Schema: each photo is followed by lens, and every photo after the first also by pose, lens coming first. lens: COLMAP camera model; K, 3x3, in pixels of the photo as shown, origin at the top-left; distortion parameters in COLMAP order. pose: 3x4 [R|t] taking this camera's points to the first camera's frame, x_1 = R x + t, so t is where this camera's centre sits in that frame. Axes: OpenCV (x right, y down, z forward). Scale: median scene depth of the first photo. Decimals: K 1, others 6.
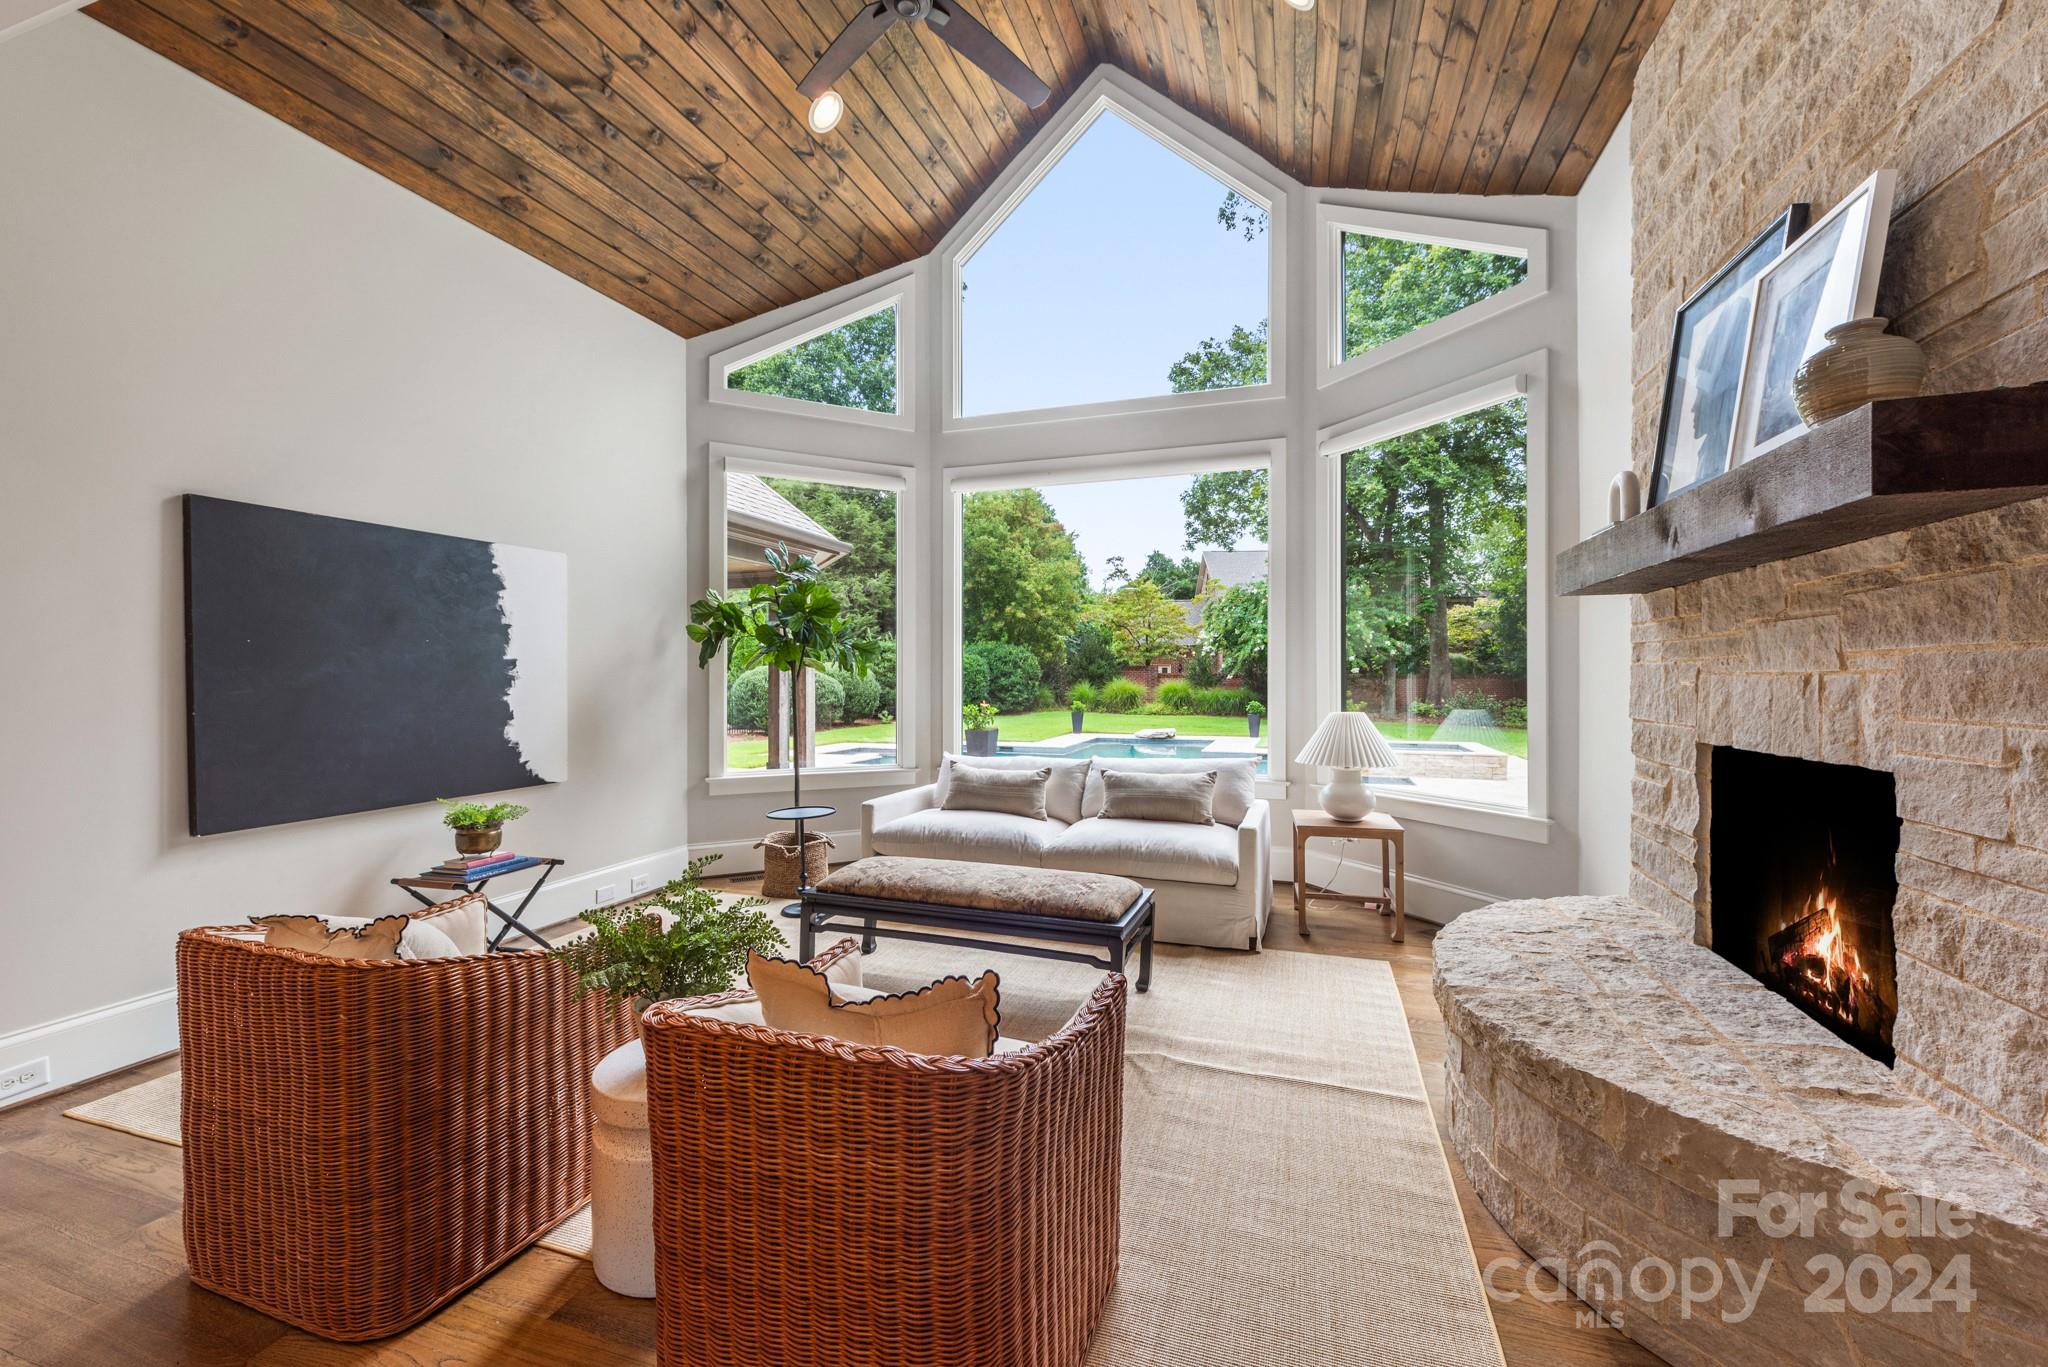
lens RADIAL K [[799.2, 0, 1038.2], [0, 799.2, 678.1], [0, 0, 1]] dist [0.010145, -0.000971]
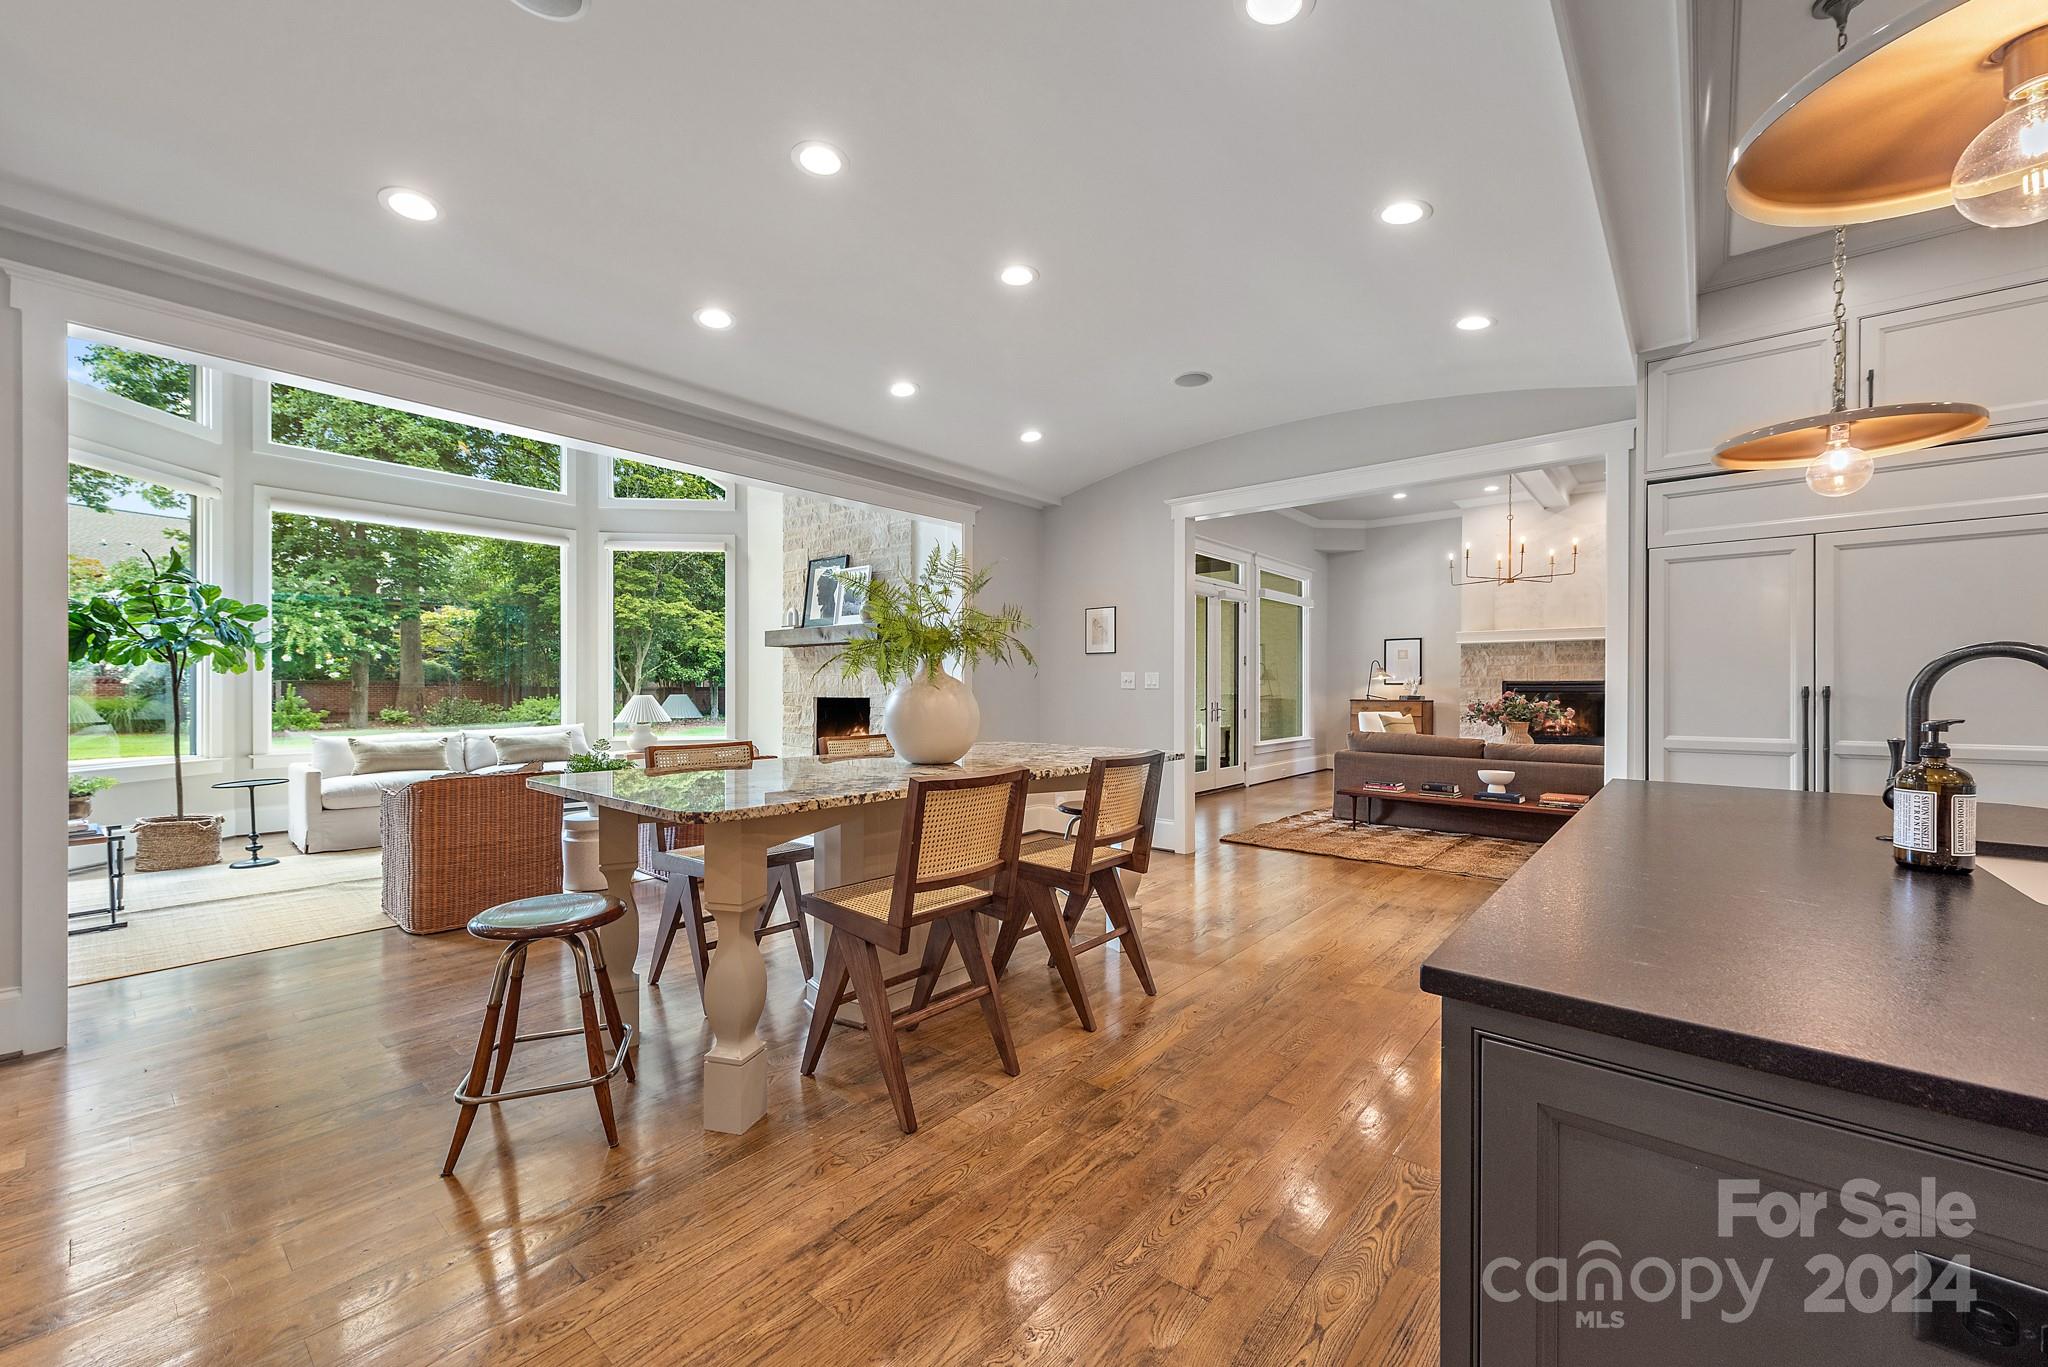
lens RADIAL K [[799.2, 0, 1026.4], [0, 799.2, 687.0], [0, 0, 1]] dist [0.010145, -0.000971]
pose [[0.374883, 0.000356, 0.927072, -0.975390], [-0.000661, 1.000000, -0.000116, 0.021357], [-0.927072, -0.000569, 0.374883, -0.526773]]
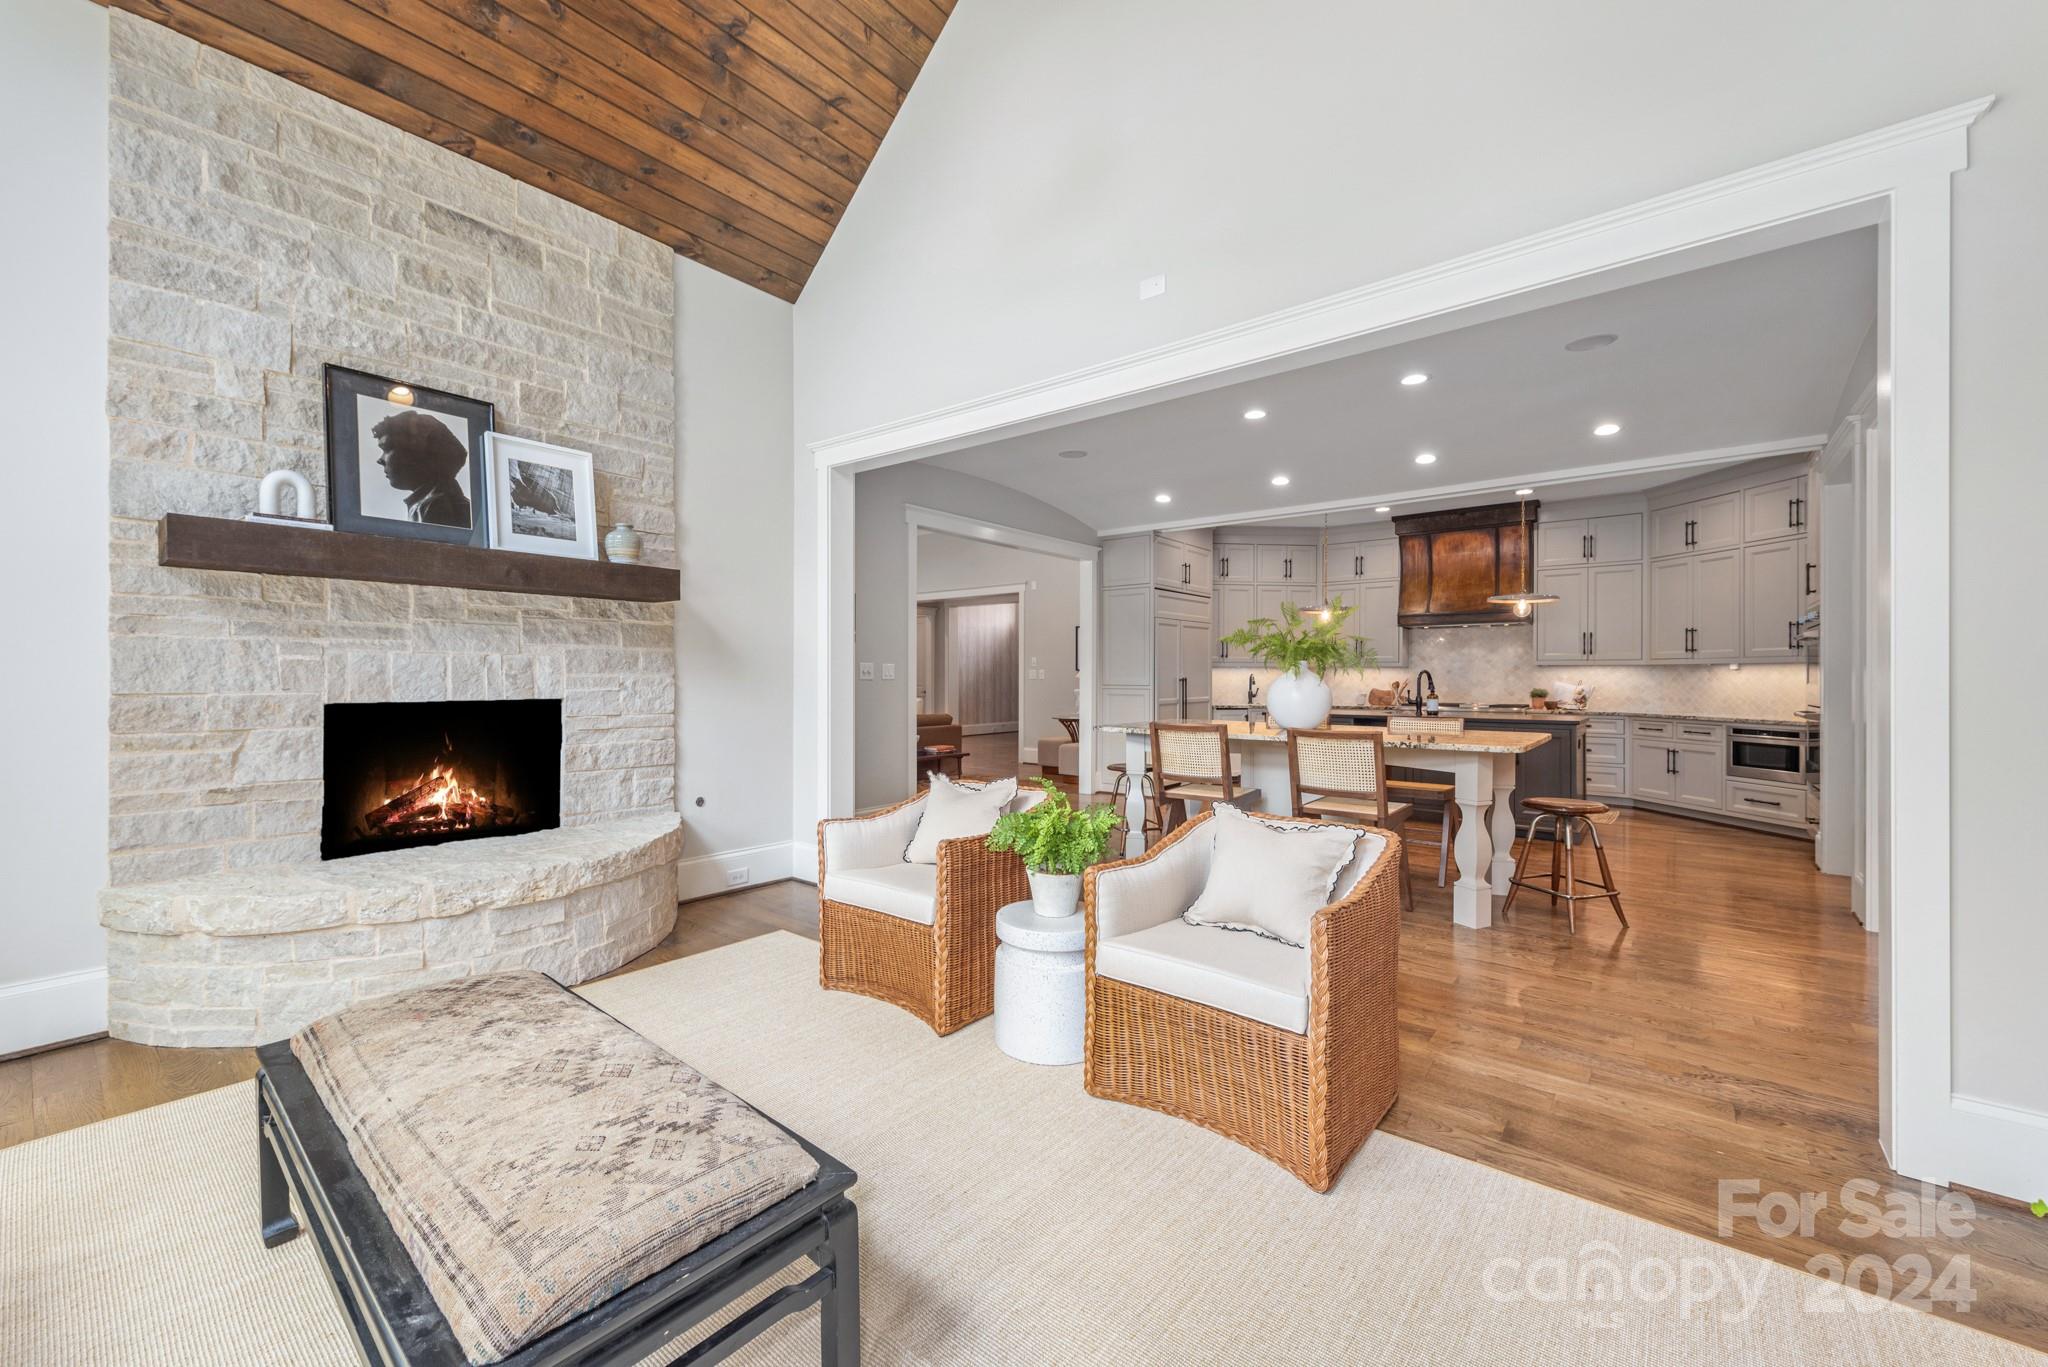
lens RADIAL K [[799.2, 0, 1039.1], [0, 799.2, 674.8], [0, 0, 1]] dist [0.010145, -0.000971]
pose [[-0.938400, -0.000729, 0.345549, -0.379475], [-0.001725, 0.999995, -0.002573, 0.018790], [-0.345546, -0.003010, -0.938397, 0.977851]]
